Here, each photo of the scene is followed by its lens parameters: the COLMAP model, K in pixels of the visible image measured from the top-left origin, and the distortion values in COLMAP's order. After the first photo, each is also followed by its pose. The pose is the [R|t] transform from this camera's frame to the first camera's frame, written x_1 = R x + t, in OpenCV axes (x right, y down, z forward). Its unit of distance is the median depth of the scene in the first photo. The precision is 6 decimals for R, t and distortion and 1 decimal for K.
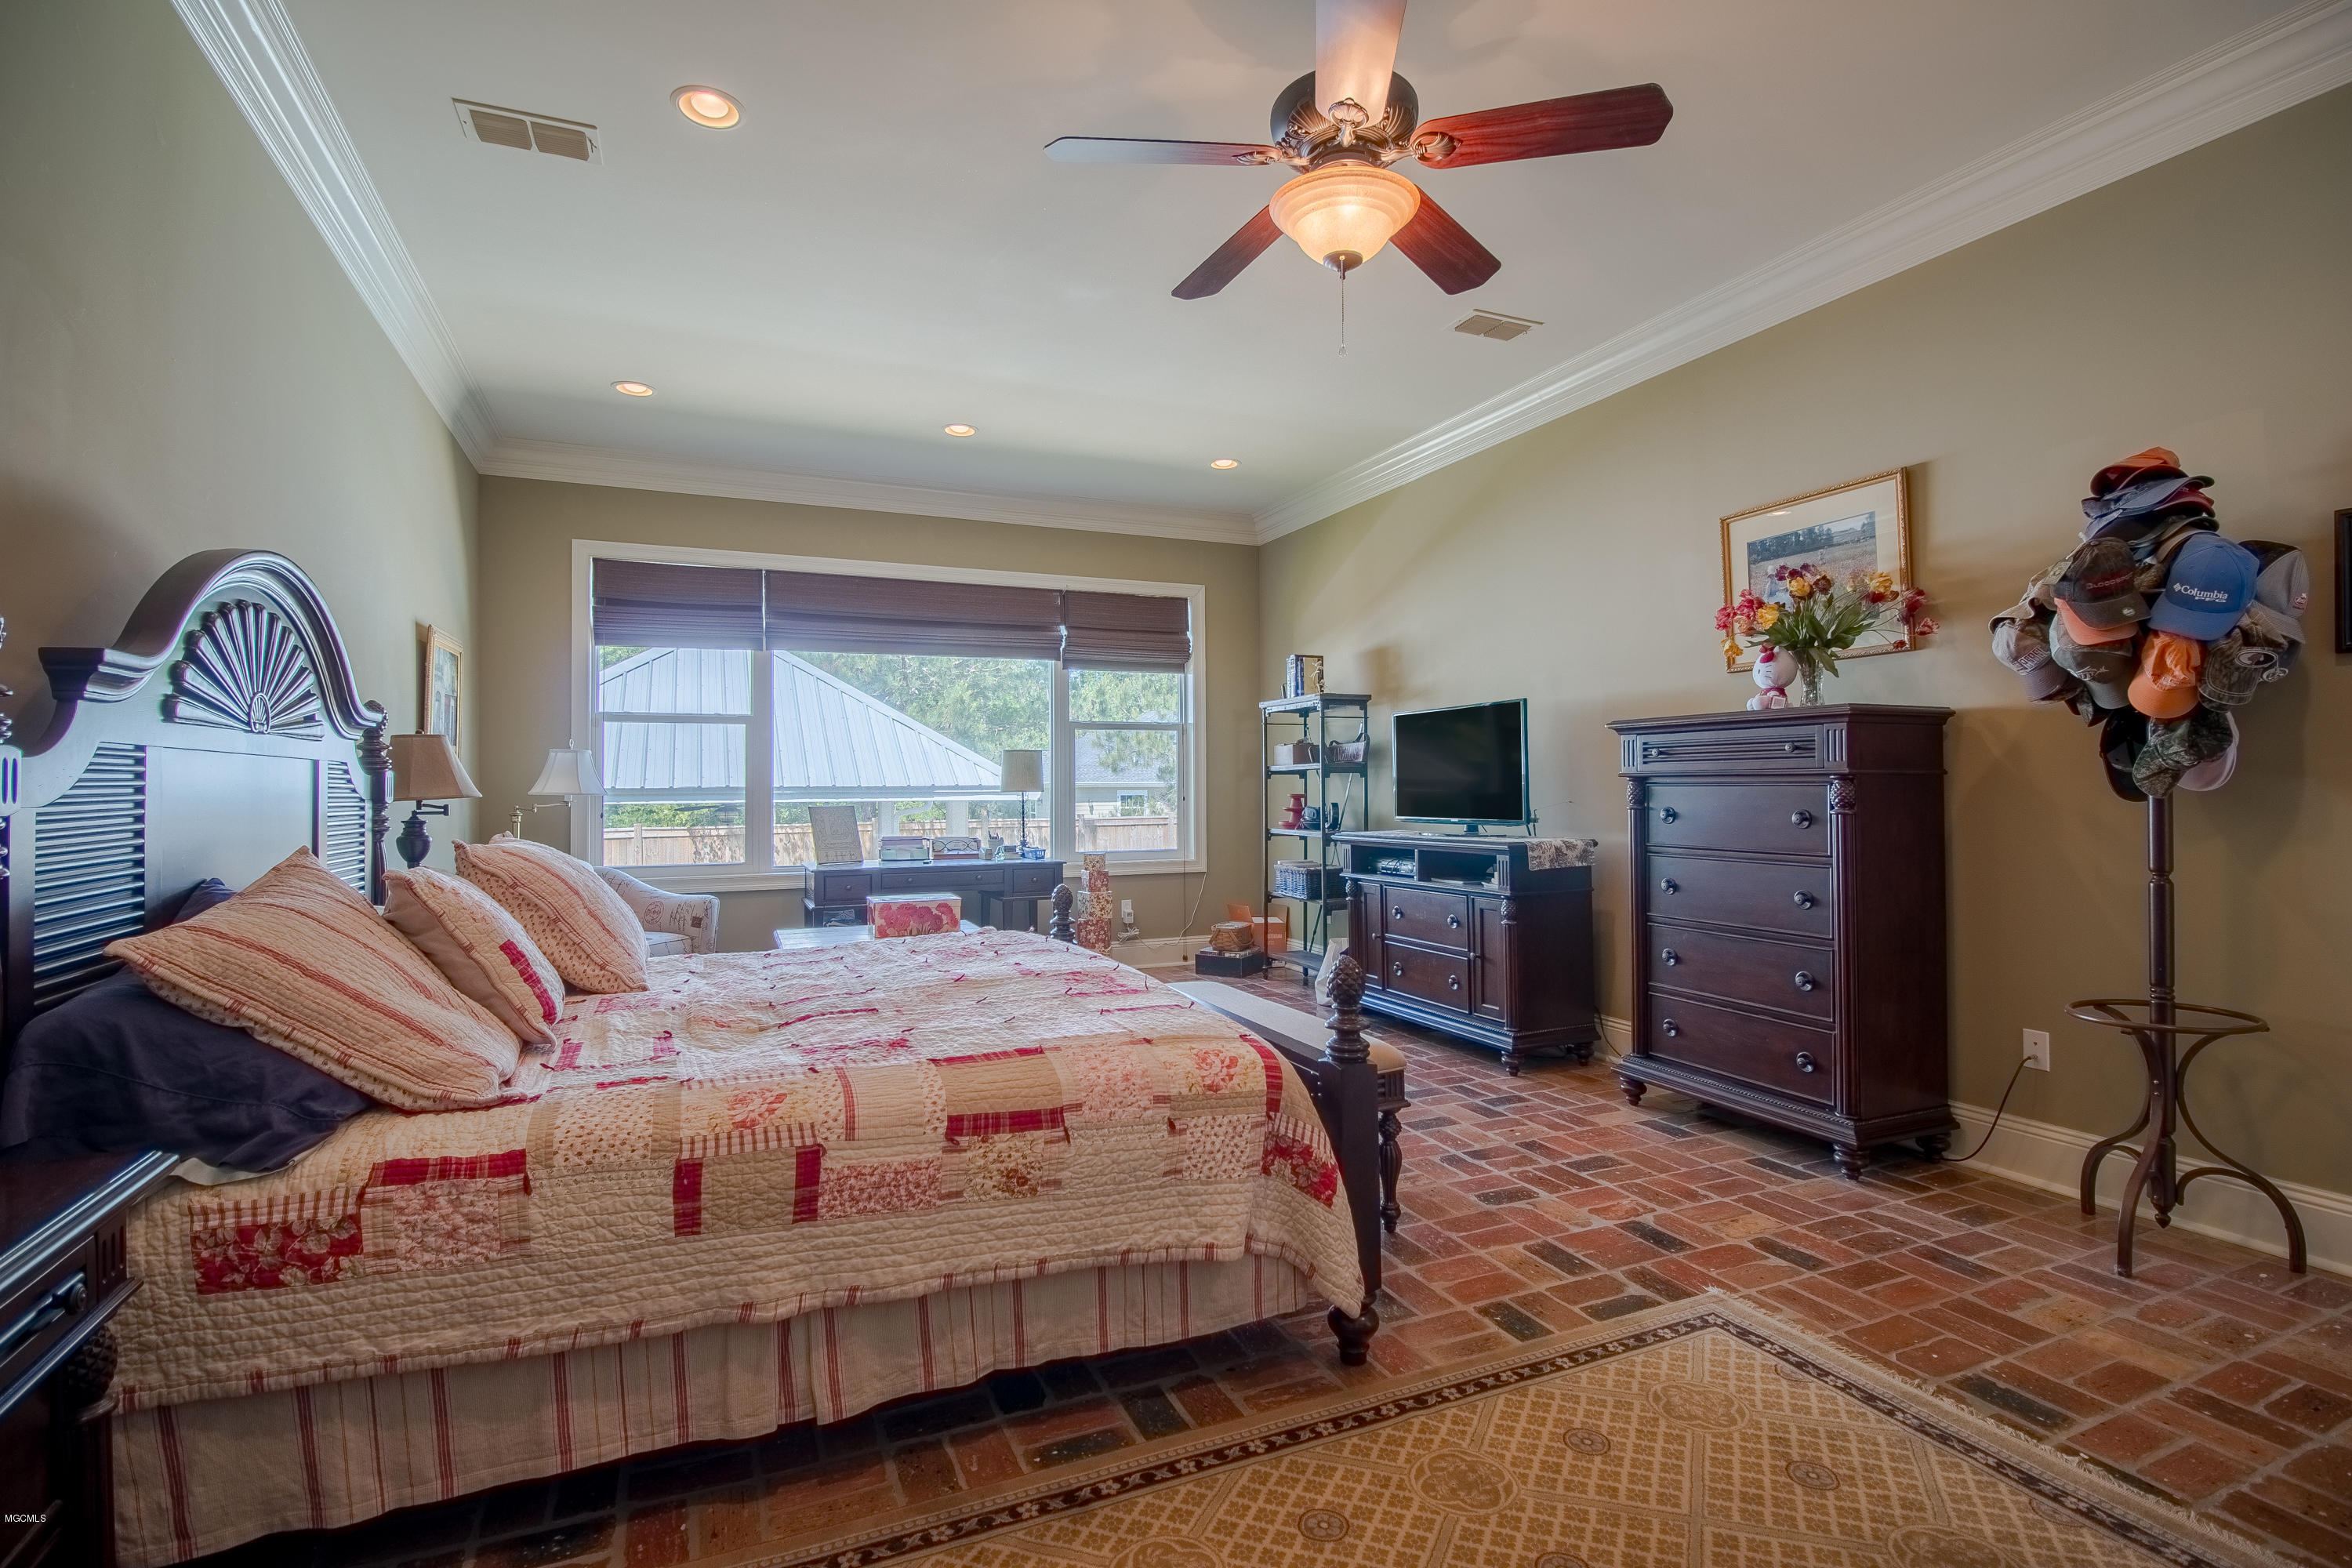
lens RADIAL K [[1091.7, 0, 1141.6], [0, 1091.7, 776.4], [0, 0, 1]] dist [-0.012728, -0.000416]
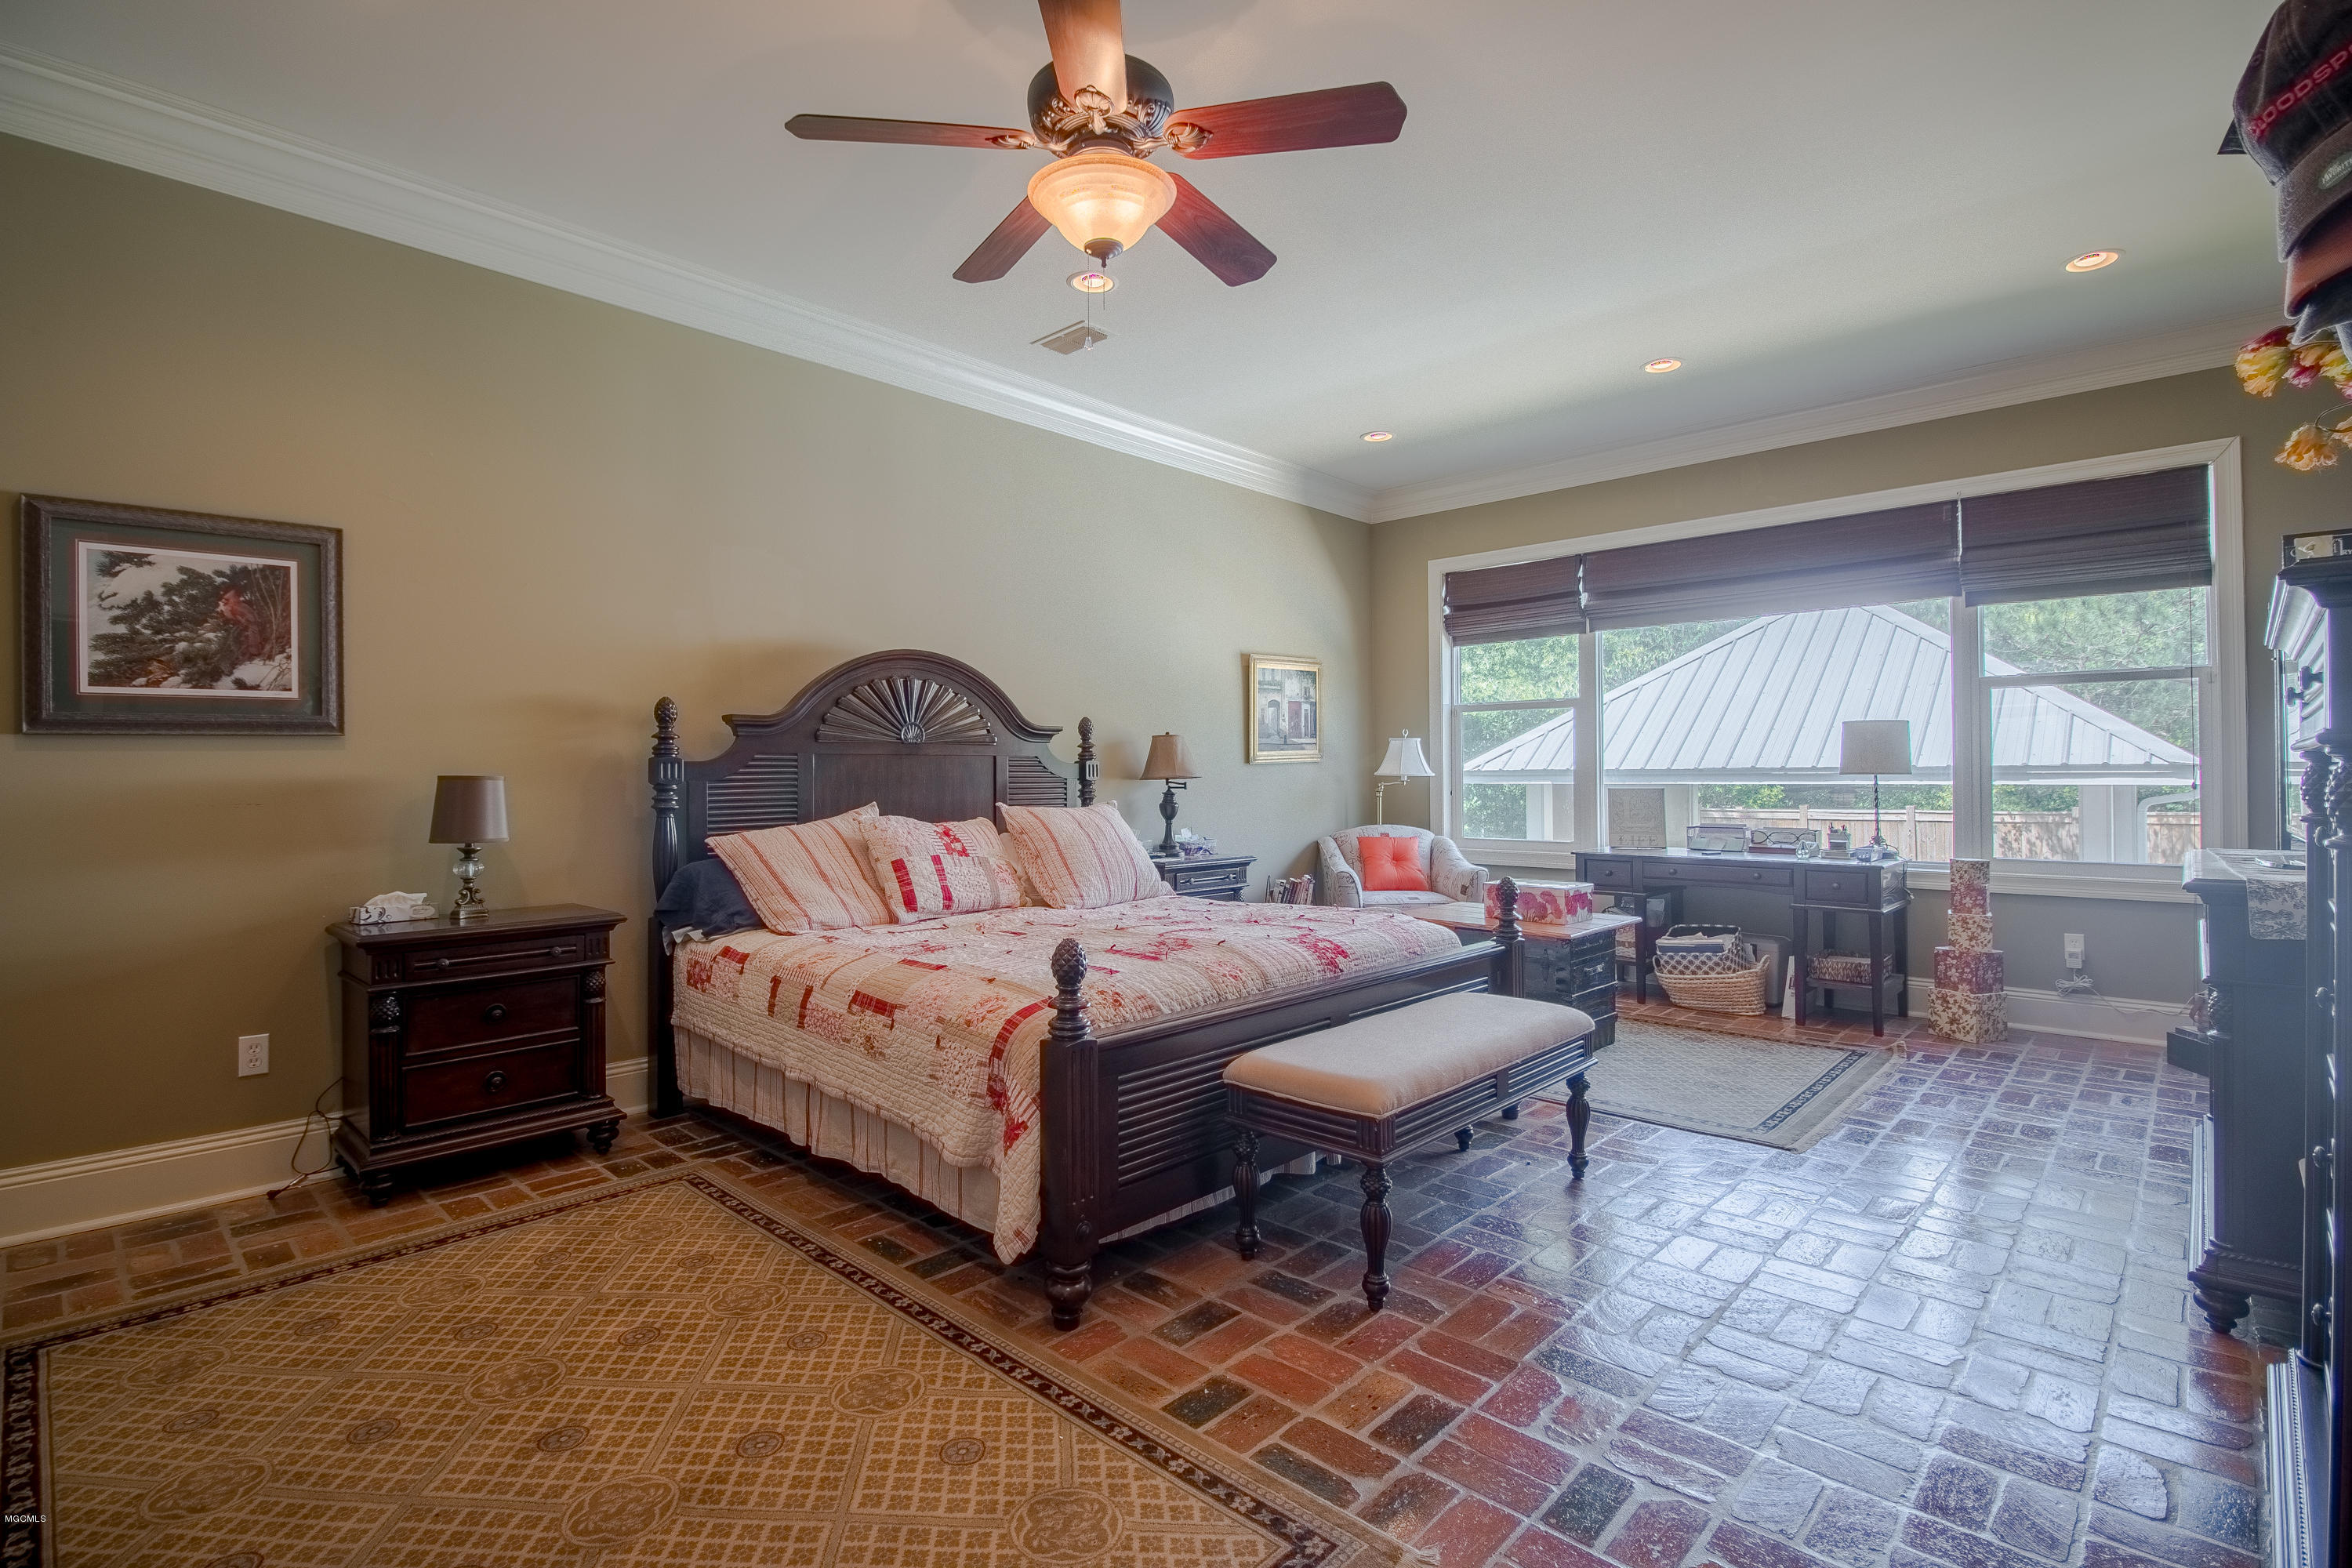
lens RADIAL K [[1099.7, 0, 1179.0], [0, 1099.7, 768.4], [0, 0, 1]] dist [-0.020053, -0.000173]
pose [[0.399534, -0.000998, -0.916718, 1.143291], [0.012145, 0.999917, 0.004205, 0.001365], [0.916638, -0.012813, 0.399513, 0.657227]]
